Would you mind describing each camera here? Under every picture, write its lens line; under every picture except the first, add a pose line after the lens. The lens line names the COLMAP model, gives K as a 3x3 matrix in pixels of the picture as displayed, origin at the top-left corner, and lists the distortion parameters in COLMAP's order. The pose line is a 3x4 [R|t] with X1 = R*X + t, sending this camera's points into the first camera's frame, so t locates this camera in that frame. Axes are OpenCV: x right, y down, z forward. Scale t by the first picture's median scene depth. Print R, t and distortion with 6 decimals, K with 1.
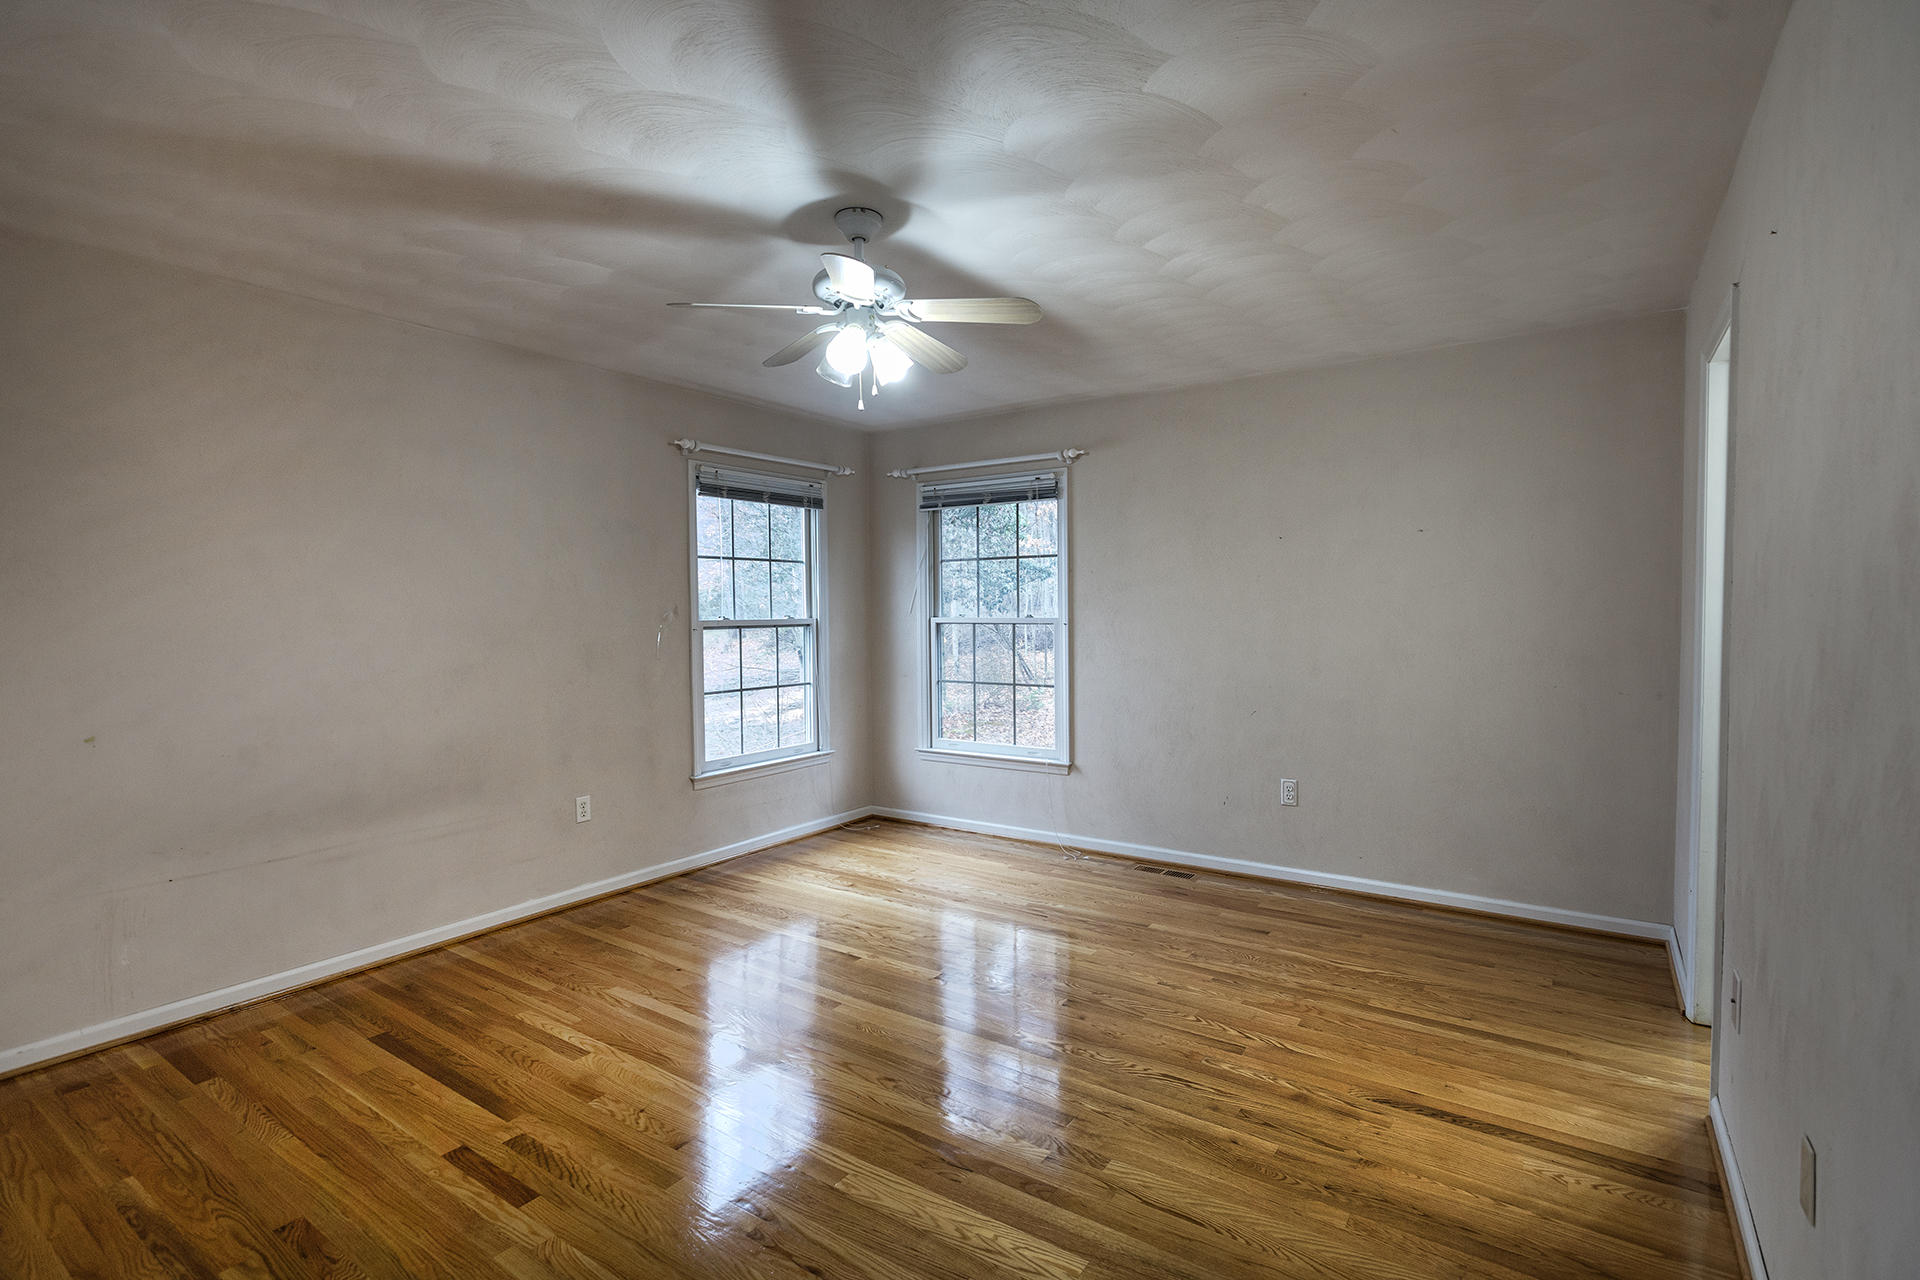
lens RADIAL K [[904.5, 0, 949.8], [0, 904.5, 638.1], [0, 0, 1]] dist [0.000522, -0.000249]
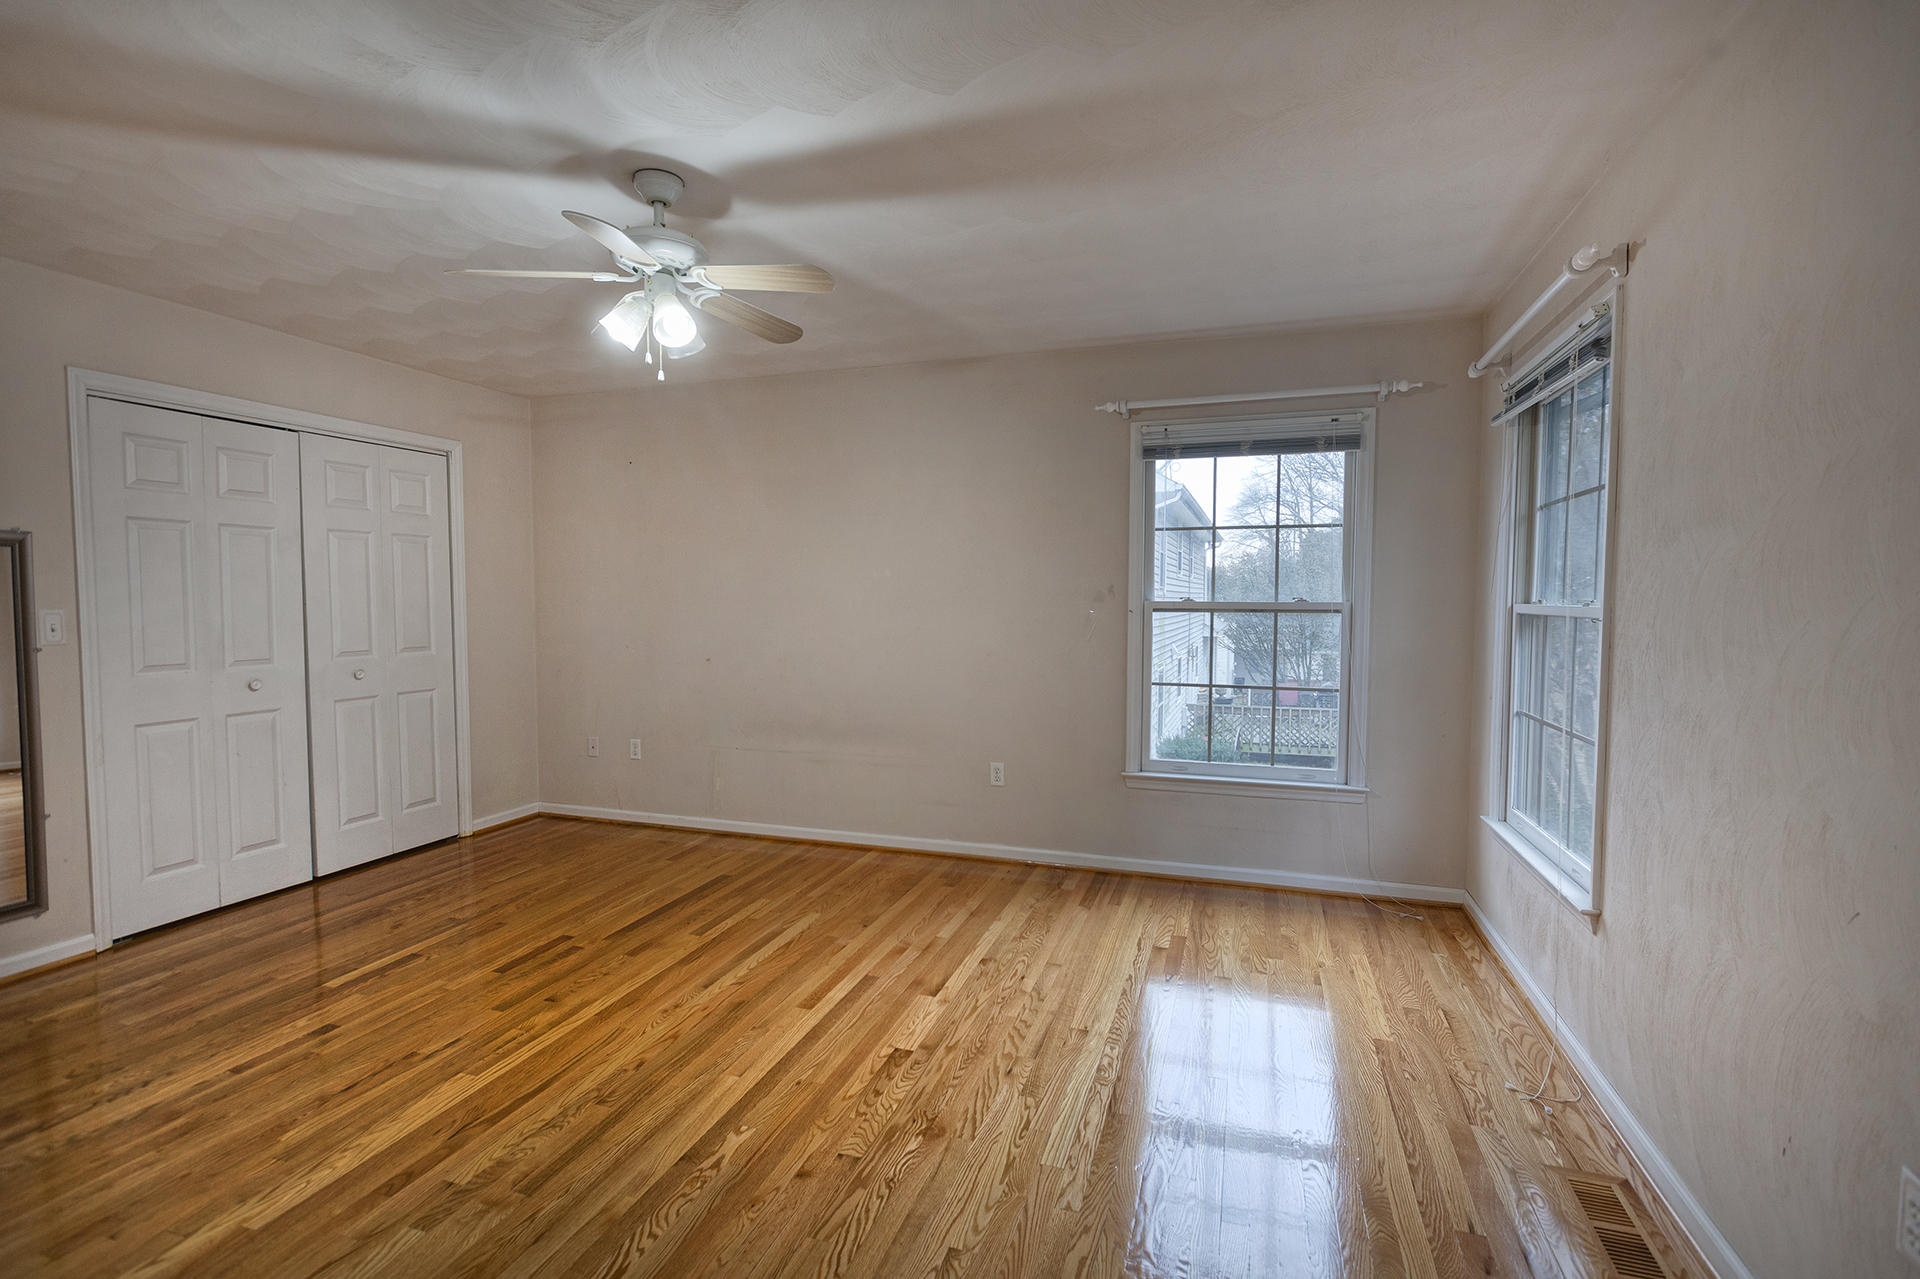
lens RADIAL K [[879.3, 0, 960.0], [0, 879.3, 639.5], [0, 0, 1]] dist [0.000424, -0.000018]
pose [[0.282338, 0.053562, -0.957819, 0.612032], [-0.033643, 0.998379, 0.045913, -0.018472], [0.958725, 0.019261, 0.283682, 0.700820]]
